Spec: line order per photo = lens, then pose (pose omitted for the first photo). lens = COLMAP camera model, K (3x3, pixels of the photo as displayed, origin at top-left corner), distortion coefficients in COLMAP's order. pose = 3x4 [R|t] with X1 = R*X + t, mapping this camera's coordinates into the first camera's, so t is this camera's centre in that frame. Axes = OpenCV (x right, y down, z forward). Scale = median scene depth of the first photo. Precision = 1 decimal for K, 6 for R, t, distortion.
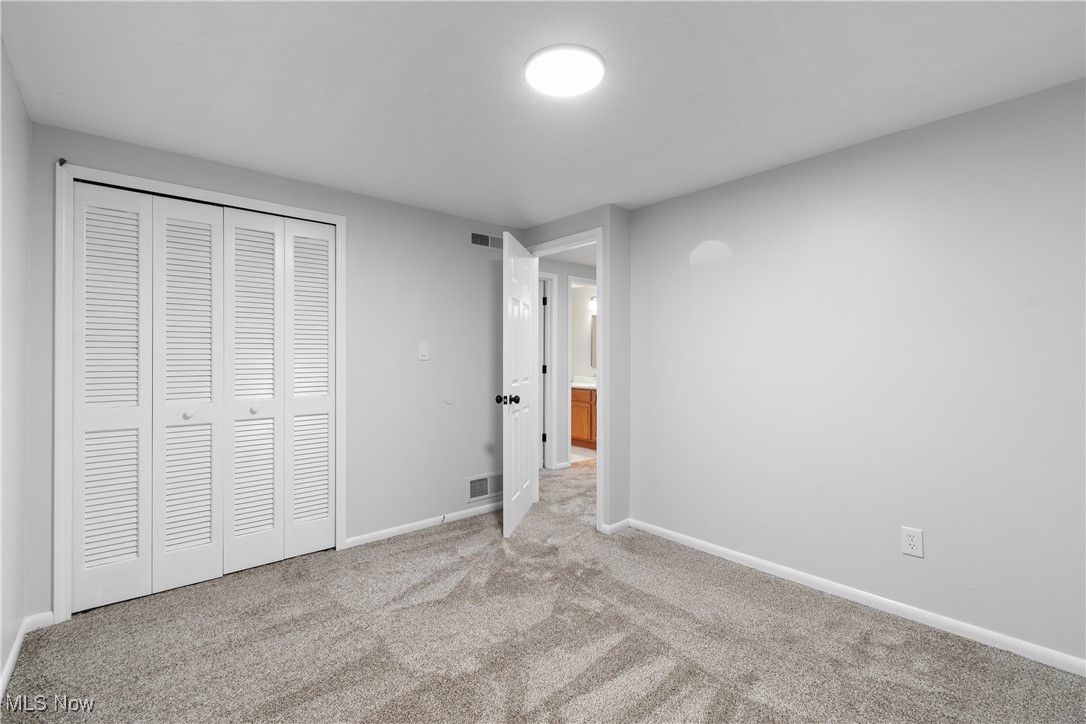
lens RADIAL K [[483.0, 0, 581.8], [0, 483.0, 361.4], [0, 0, 1]] dist [0.002627, -0.000707]
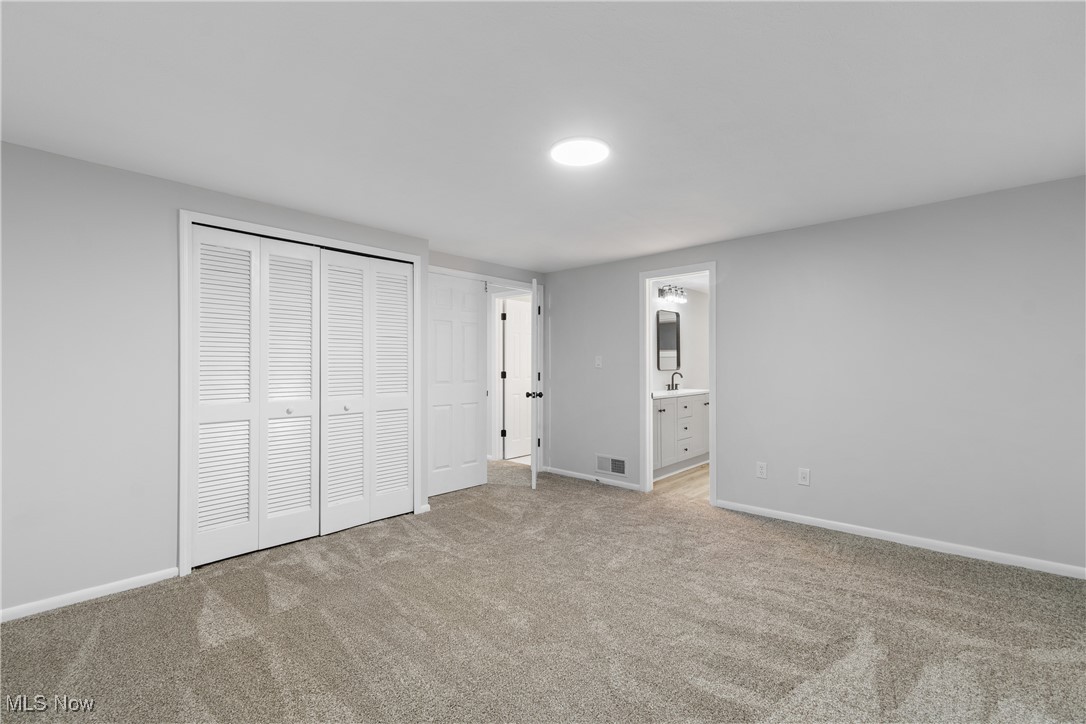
lens RADIAL K [[436.5, 0, 543.6], [0, 436.5, 359.2], [0, 0, 1]] dist [-0.000624, 0.000161]
pose [[0.999090, 0.006990, 0.042074, -0.186255], [-0.005932, 0.999664, -0.025225, 0.002424], [-0.042236, 0.024953, 0.998796, -0.170409]]
